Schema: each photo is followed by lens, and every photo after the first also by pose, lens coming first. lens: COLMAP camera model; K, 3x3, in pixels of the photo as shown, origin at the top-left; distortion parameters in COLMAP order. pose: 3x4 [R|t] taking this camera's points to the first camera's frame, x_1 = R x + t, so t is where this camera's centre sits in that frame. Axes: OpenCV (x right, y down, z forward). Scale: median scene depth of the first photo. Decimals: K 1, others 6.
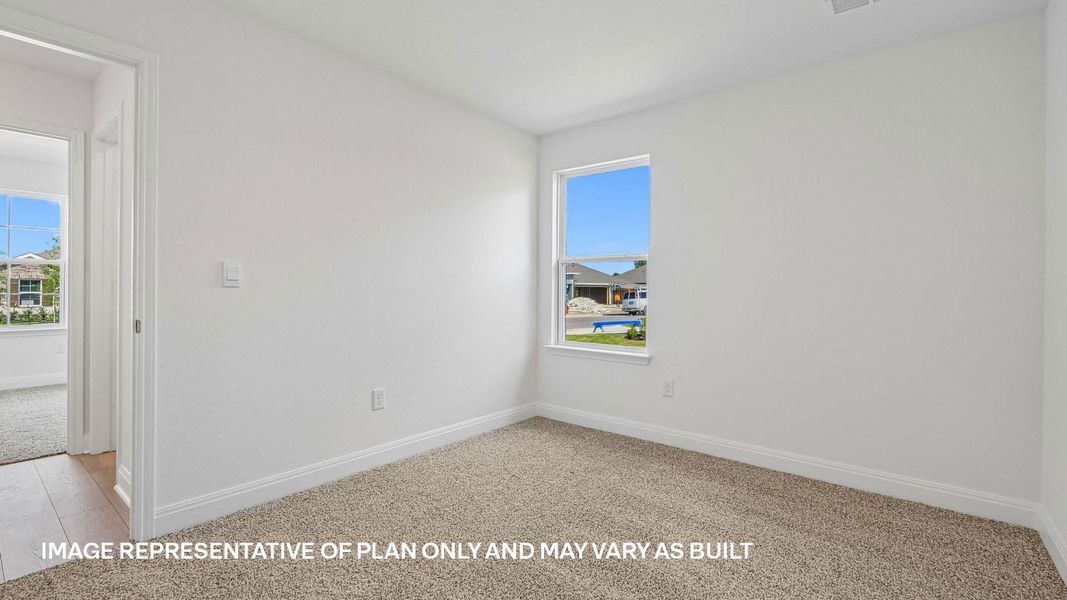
lens RADIAL K [[472.1, 0, 532.5], [0, 472.1, 292.9], [0, 0, 1]] dist [0.000641, 0.000000]
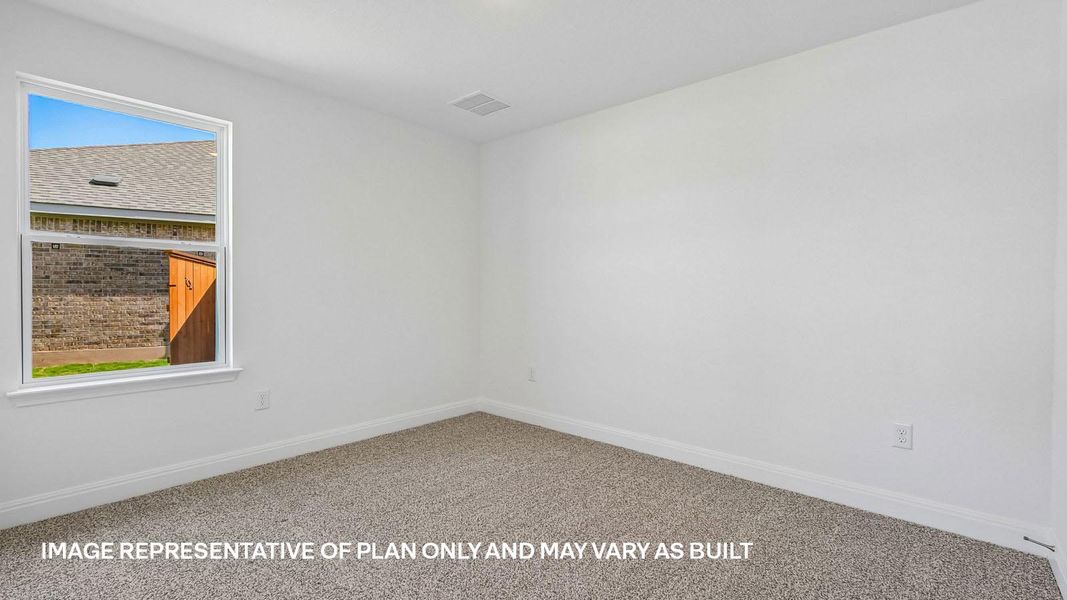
lens RADIAL K [[472.1, 0, 532.5], [0, 472.1, 292.9], [0, 0, 1]] dist [0.000641, 0.000000]
pose [[0.034350, -0.013619, 0.999317, -0.483507], [-0.000044, 0.999907, 0.013629, -0.010255], [-0.999410, -0.000512, 0.034346, 0.385898]]
